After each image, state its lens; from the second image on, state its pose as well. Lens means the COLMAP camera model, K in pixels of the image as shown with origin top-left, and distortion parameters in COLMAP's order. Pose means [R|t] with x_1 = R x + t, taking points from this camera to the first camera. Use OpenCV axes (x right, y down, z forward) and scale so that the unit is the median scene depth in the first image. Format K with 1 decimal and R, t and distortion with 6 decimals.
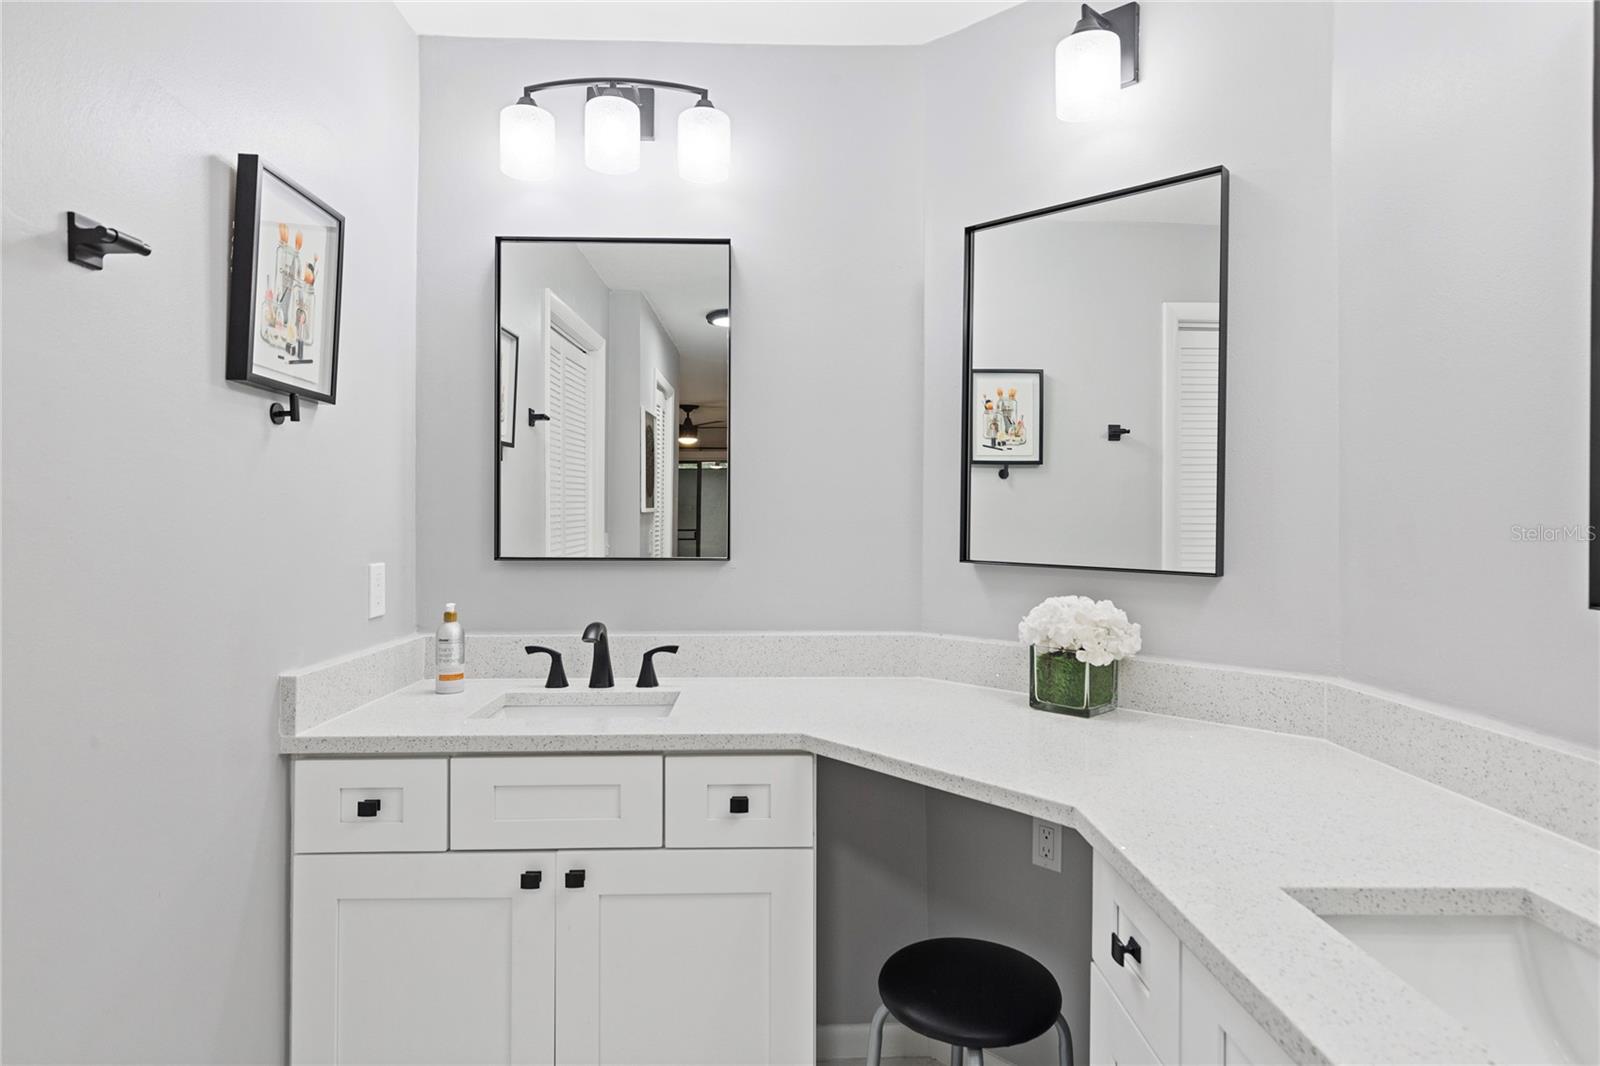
lens RADIAL K [[884.6, 0, 803.3], [0, 884.6, 490.5], [0, 0, 1]] dist [-0.000037, -0.000824]
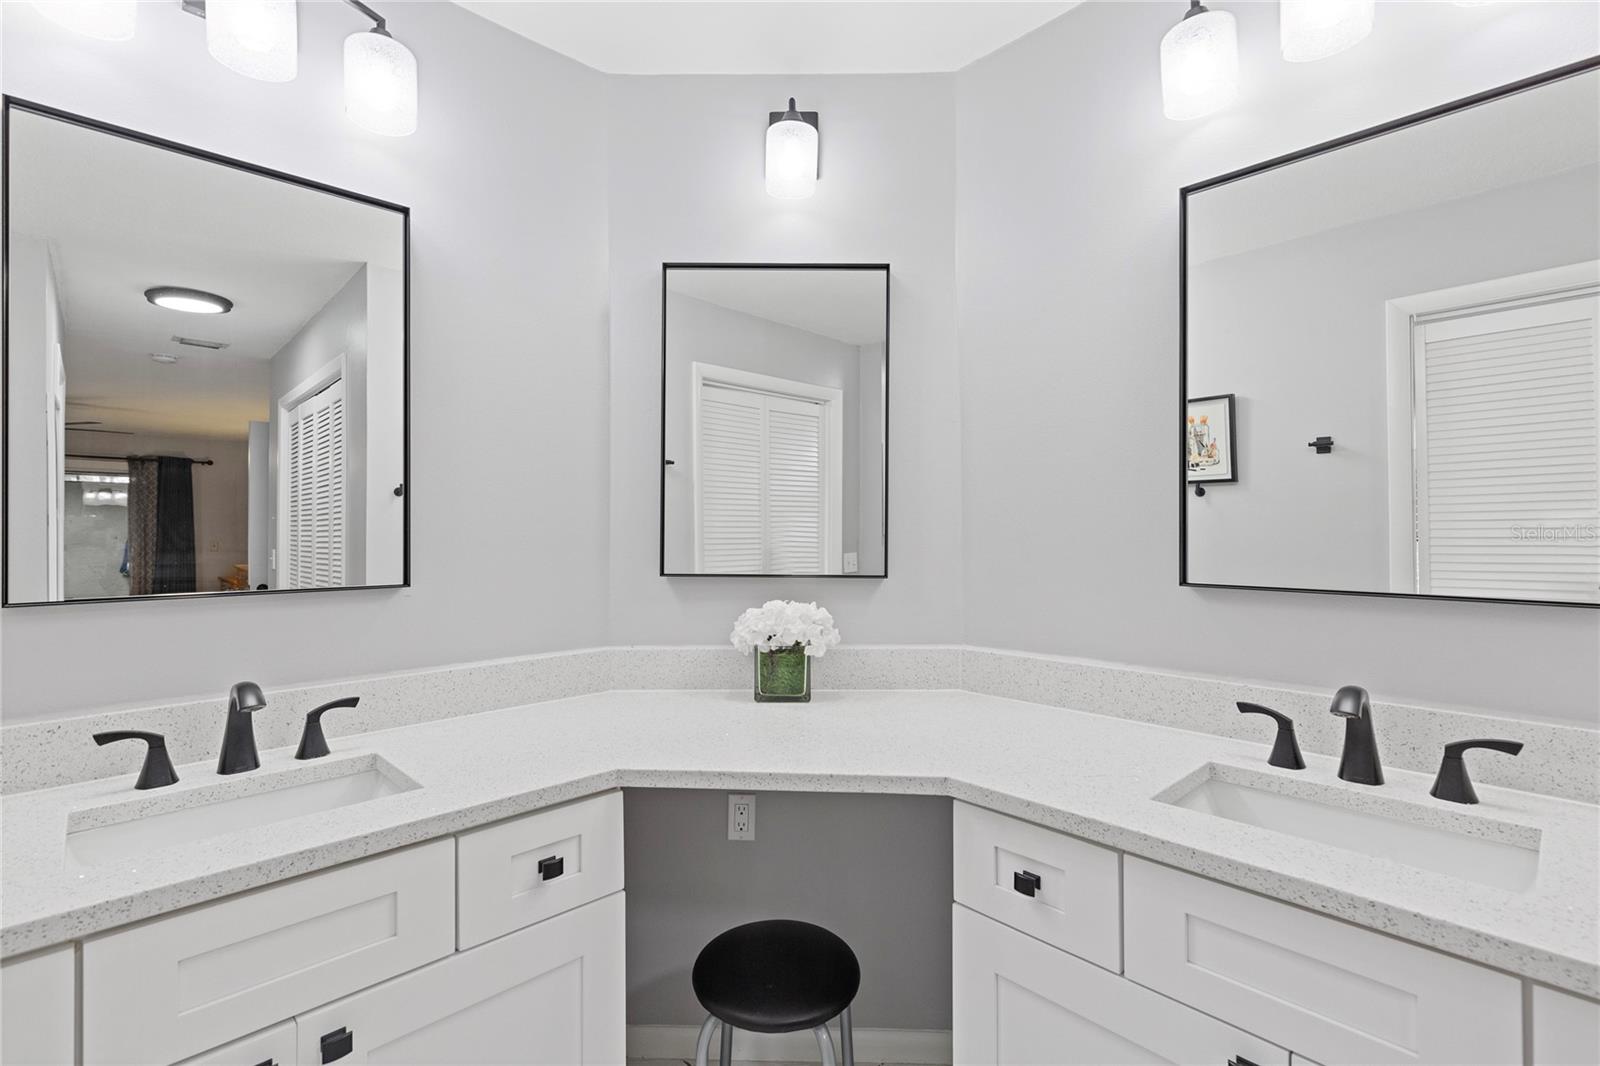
lens RADIAL K [[727.0, 0, 799.2], [0, 727.0, 517.6], [0, 0, 1]] dist [0.005785, -0.000231]
pose [[0.742866, 0.007368, 0.669400, -0.332125], [-0.011472, 0.999933, 0.001725, 0.008069], [-0.669342, -0.008961, 0.742901, 0.279022]]
